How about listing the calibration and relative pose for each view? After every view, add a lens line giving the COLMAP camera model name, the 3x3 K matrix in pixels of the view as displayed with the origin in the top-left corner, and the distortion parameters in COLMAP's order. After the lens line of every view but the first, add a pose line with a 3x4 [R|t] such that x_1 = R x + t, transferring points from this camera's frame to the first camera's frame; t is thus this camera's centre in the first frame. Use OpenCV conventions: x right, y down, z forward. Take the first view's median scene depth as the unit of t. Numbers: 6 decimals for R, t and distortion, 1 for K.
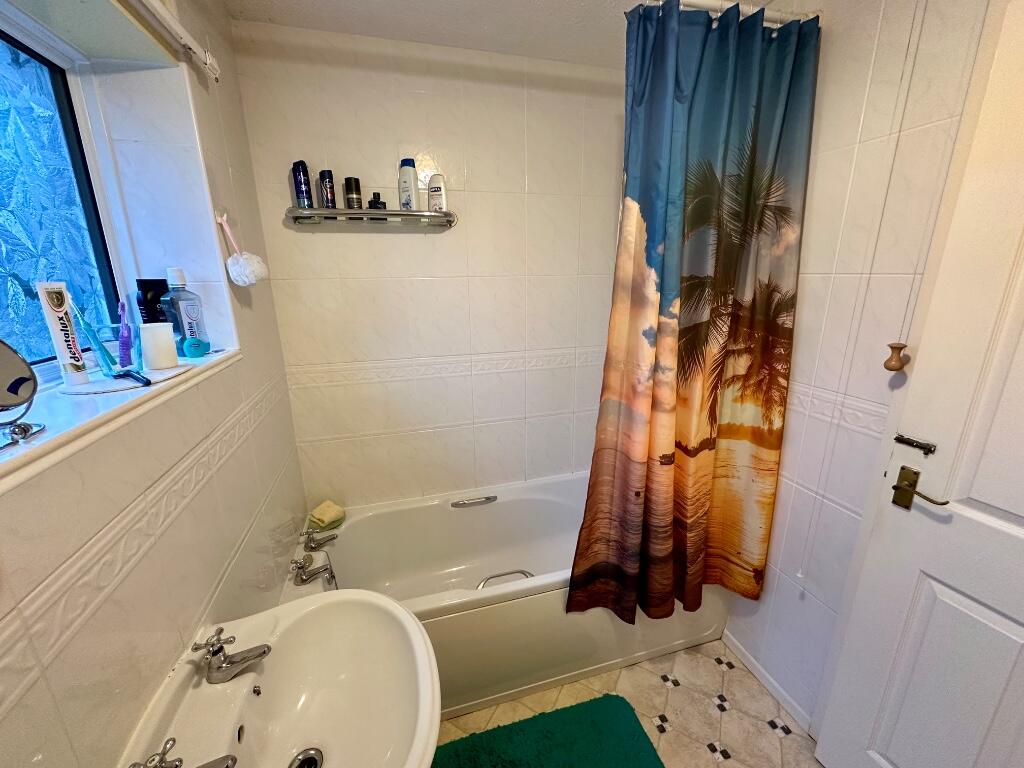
lens RADIAL K [[408.6, 0, 513.4], [0, 408.6, 382.3], [0, 0, 1]] dist [-0.001440, -0.000065]
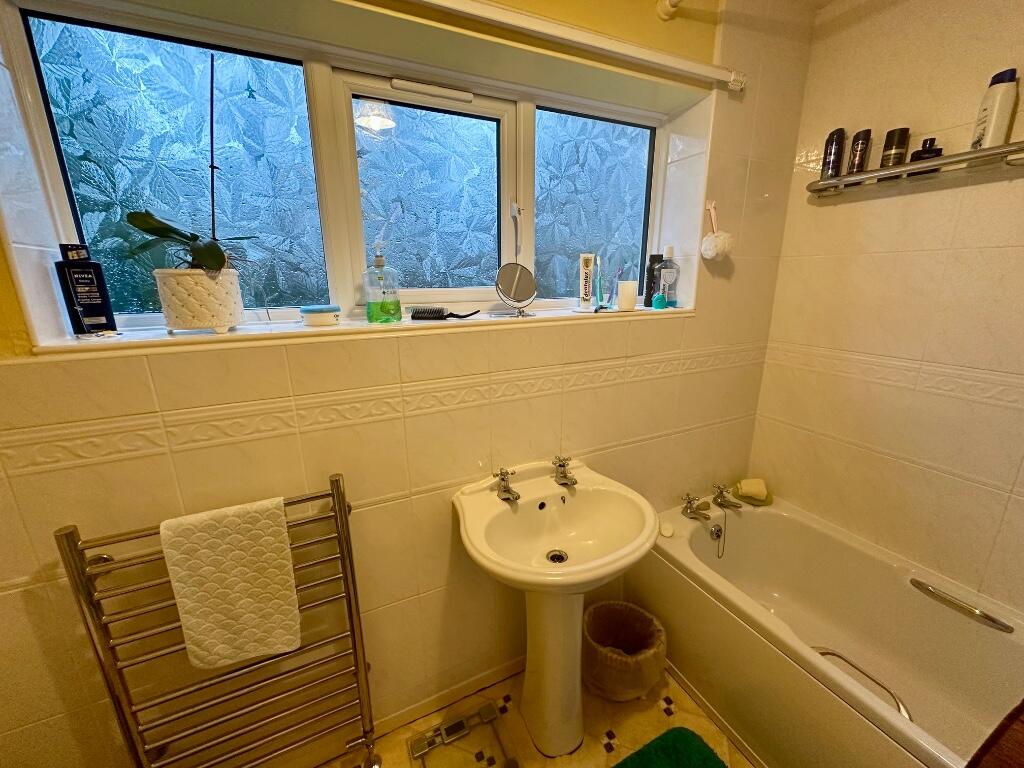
lens RADIAL K [[408.6, 0, 513.1], [0, 408.6, 381.0], [0, 0, 1]] dist [-0.001440, -0.000065]
pose [[0.164179, 0.253177, -0.953387, 0.393452], [-0.246576, 0.946353, 0.208847, 0.003841], [0.955115, 0.200795, 0.217799, 0.173911]]
